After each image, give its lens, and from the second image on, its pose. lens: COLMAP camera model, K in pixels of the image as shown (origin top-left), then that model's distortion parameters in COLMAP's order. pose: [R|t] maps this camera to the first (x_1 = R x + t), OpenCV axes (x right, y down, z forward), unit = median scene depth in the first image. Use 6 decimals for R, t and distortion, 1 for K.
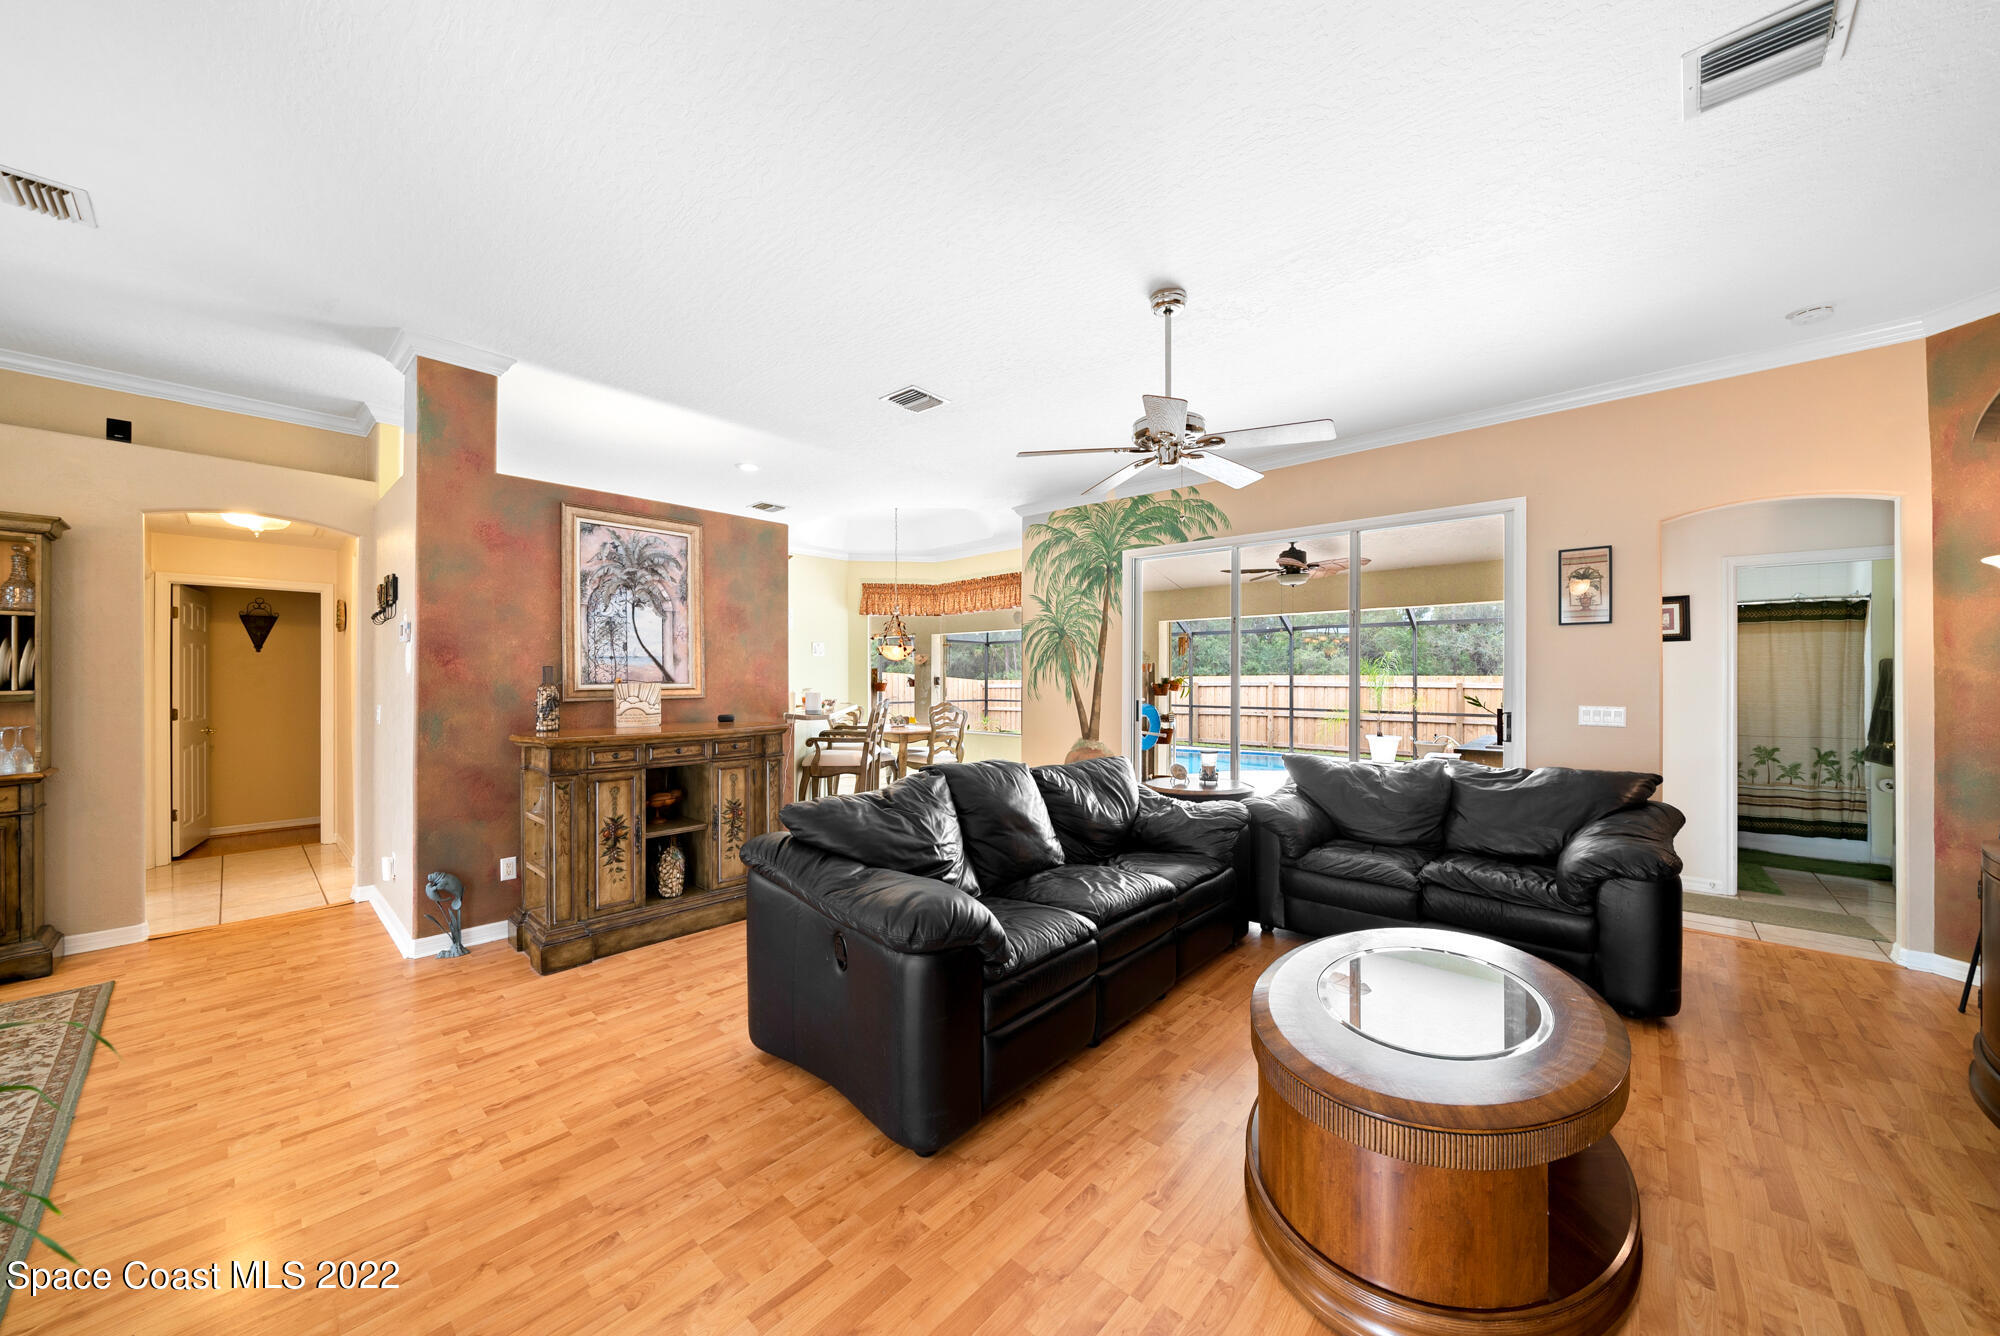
lens RADIAL K [[702.4, 0, 992.8], [0, 702.4, 676.7], [0, 0, 1]] dist [-0.001555, -0.000007]
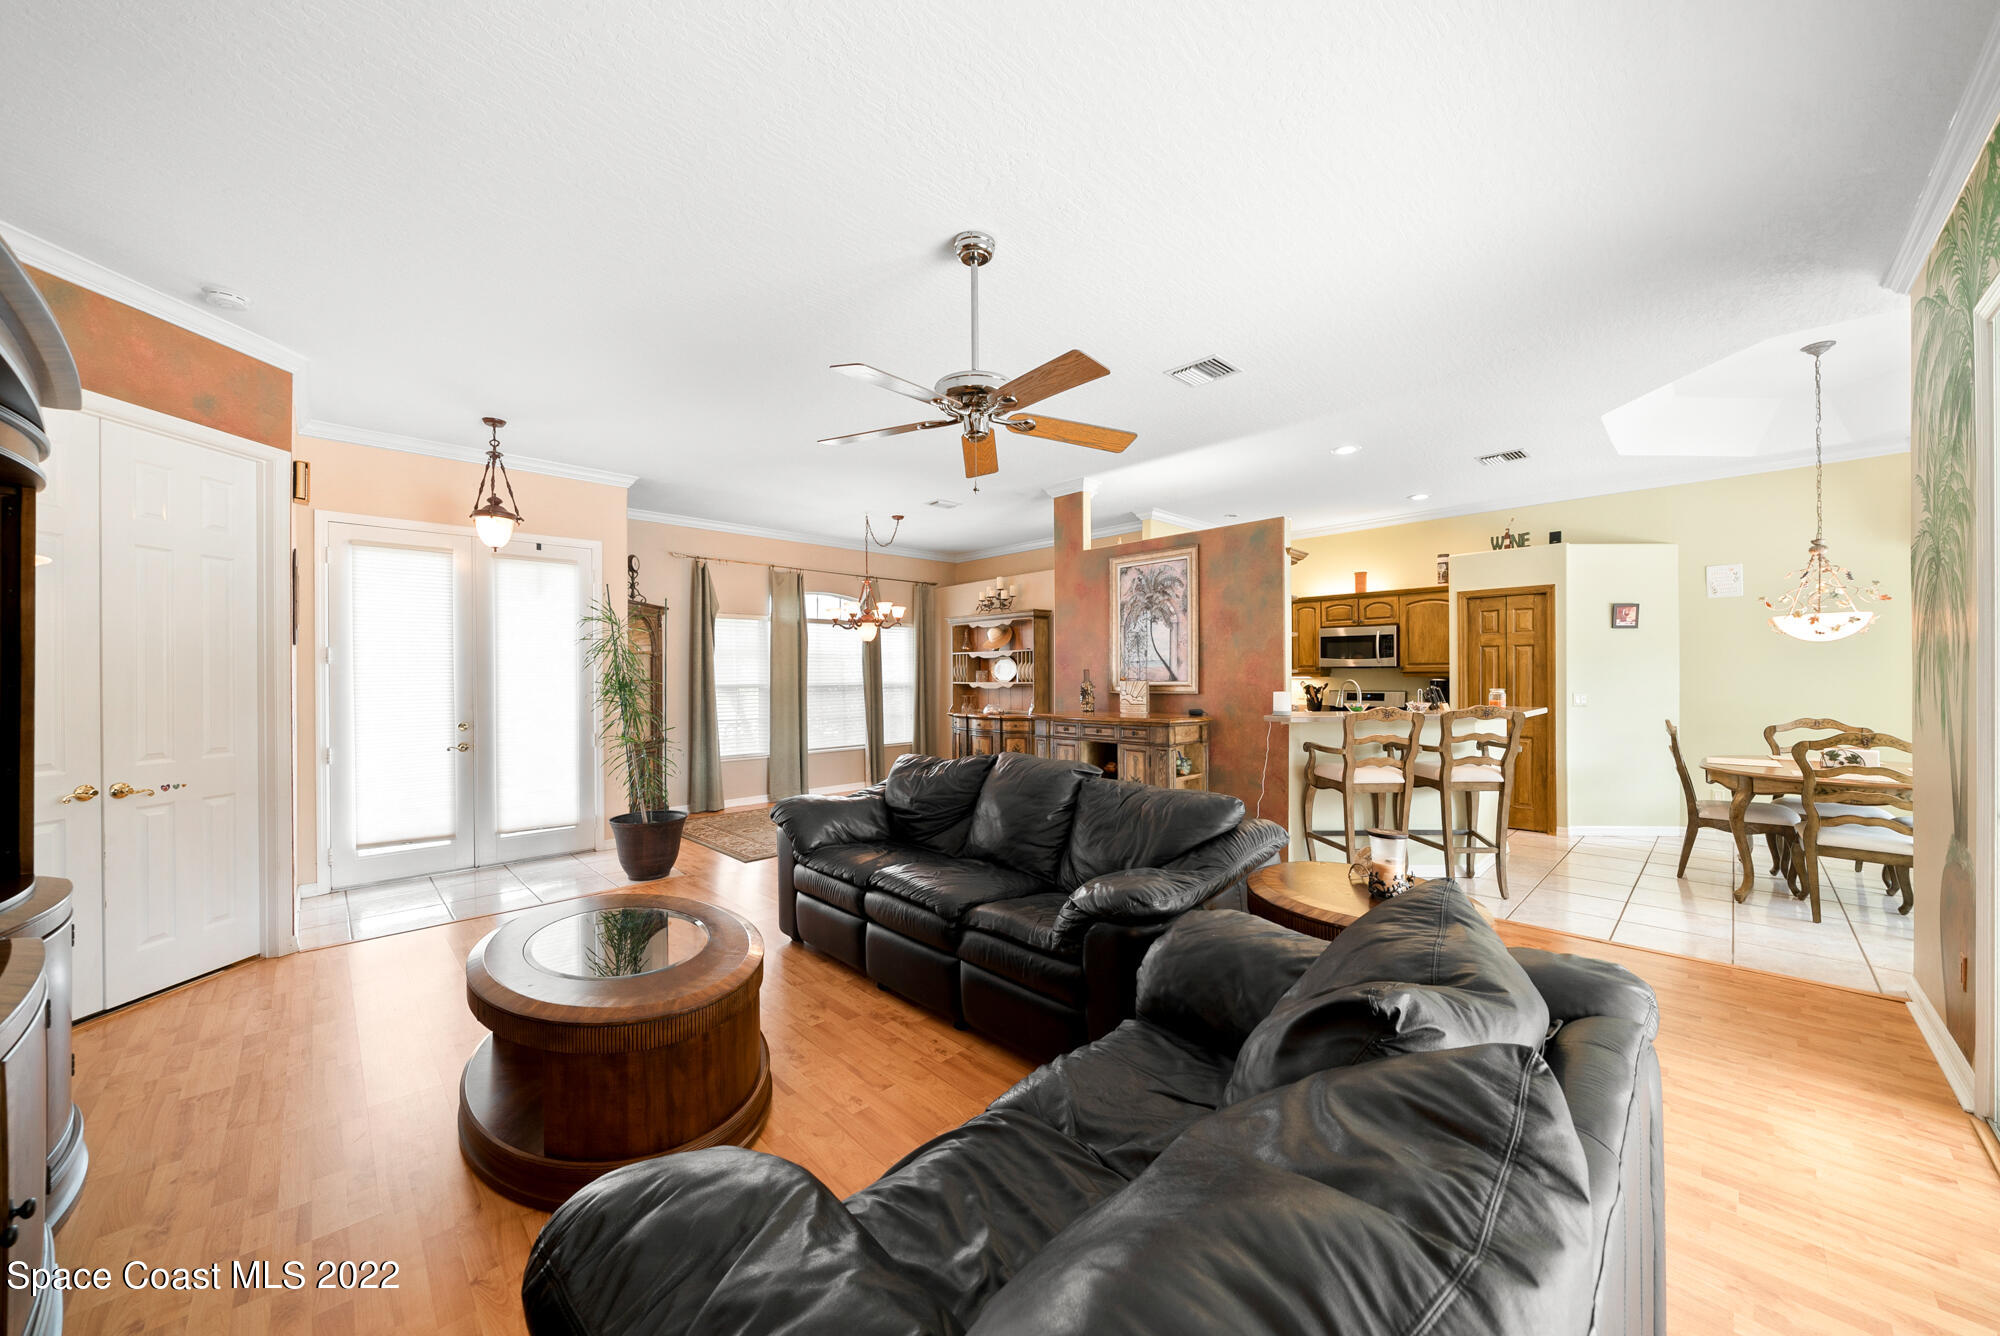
lens RADIAL K [[720.9, 0, 1007.4], [0, 720.9, 677.6], [0, 0, 1]] dist [-0.001084, -0.000236]
pose [[-0.054038, 0.002807, -0.998535, 0.859962], [0.003972, 0.999989, 0.002596, -0.001493], [0.998531, -0.003826, -0.054049, 0.816323]]
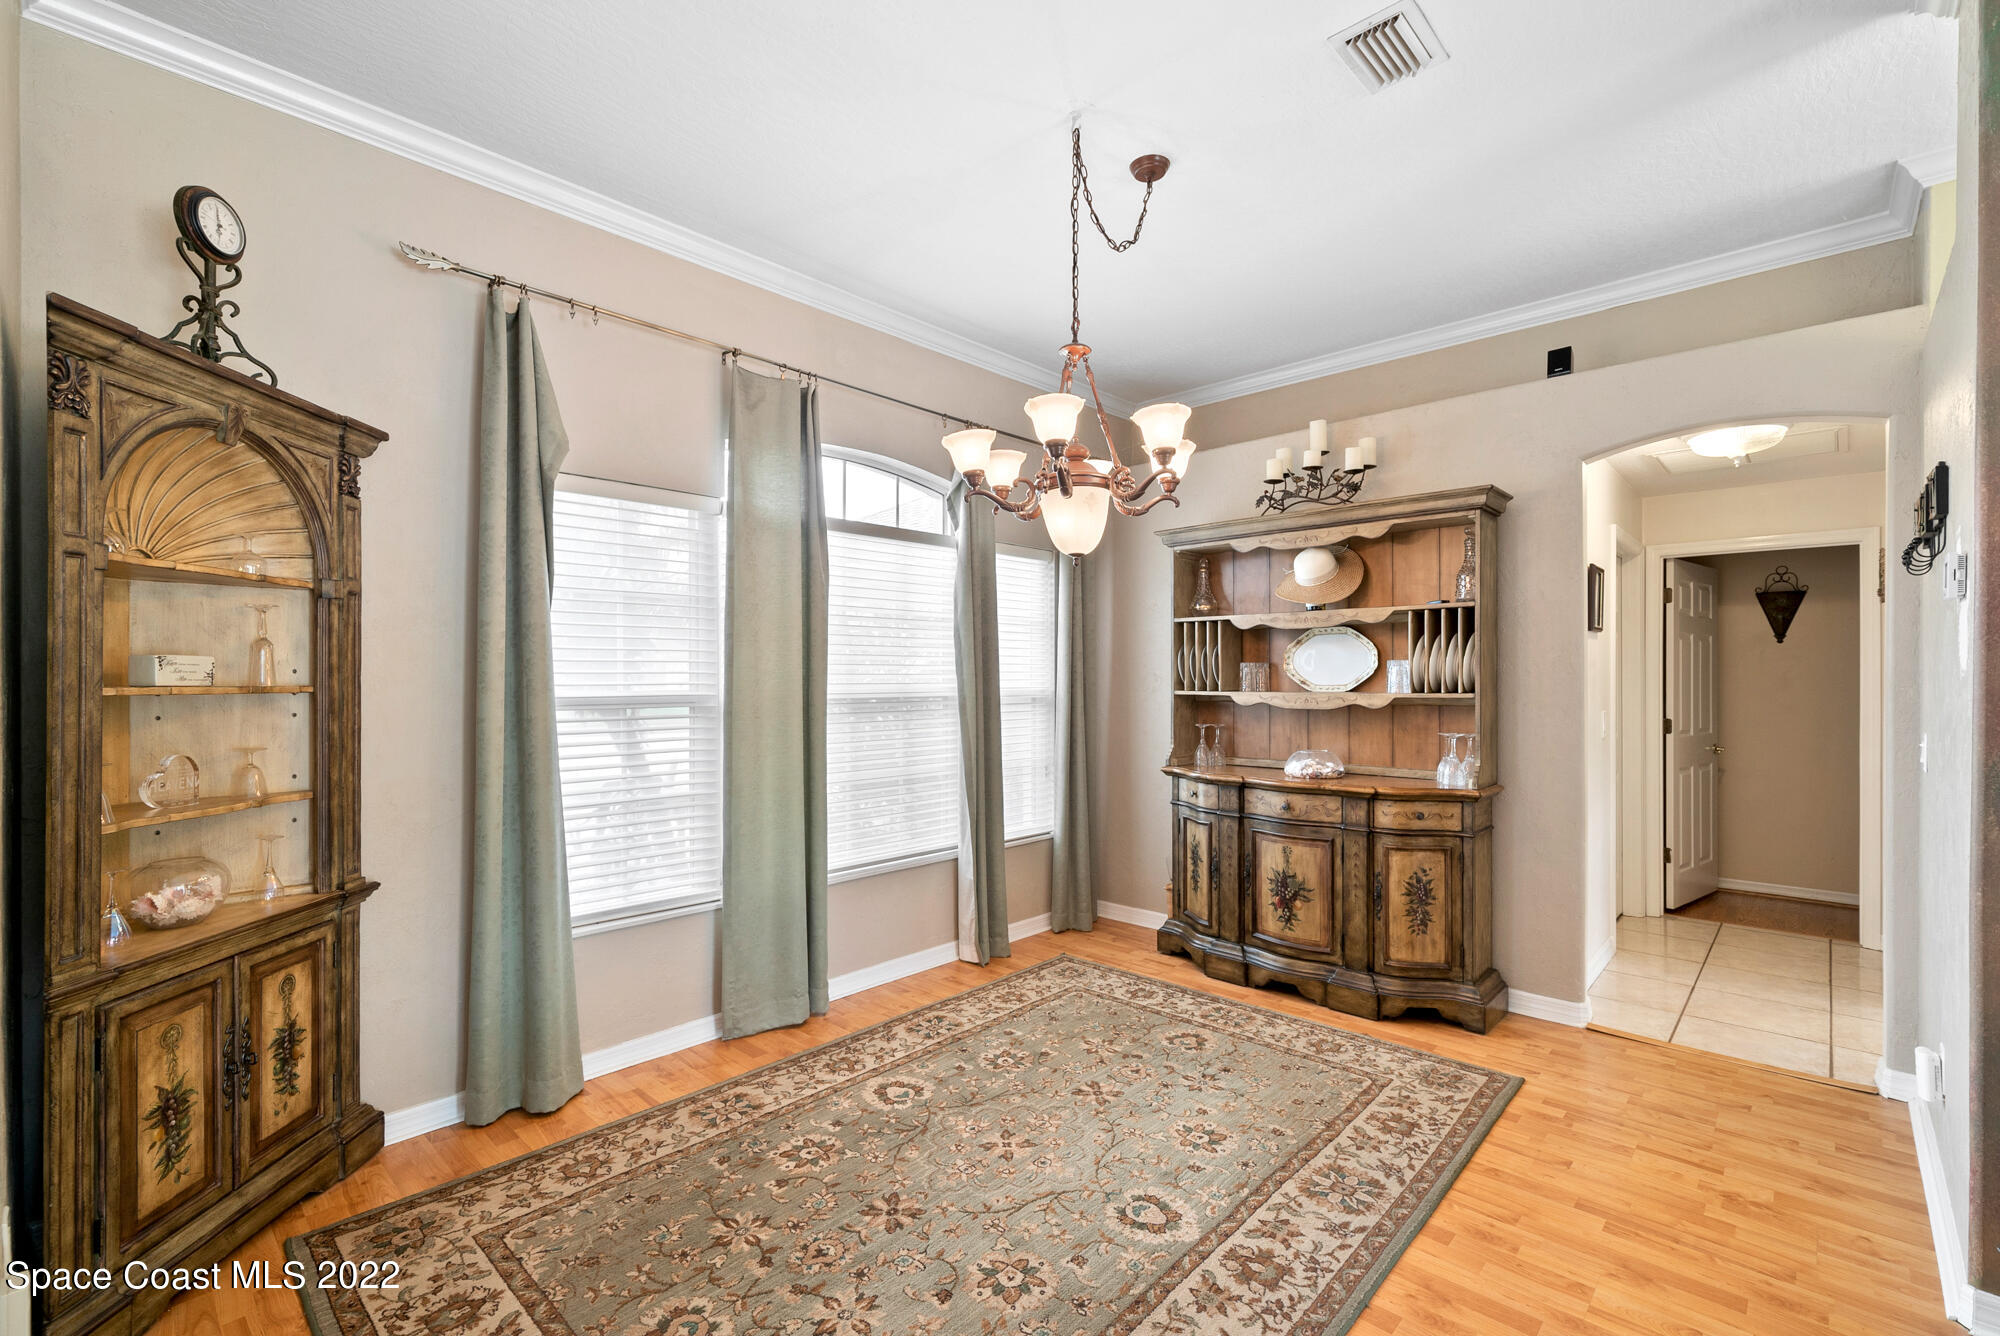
lens RADIAL K [[862.1, 0, 999.7], [0, 862.1, 675.2], [0, 0, 1]] dist [0.000748, 0.000001]
pose [[-0.024730, 0.001292, -0.999693, -0.238550], [-0.003570, 0.999993, 0.001381, -0.001727], [0.999688, 0.003603, -0.024726, 0.352495]]
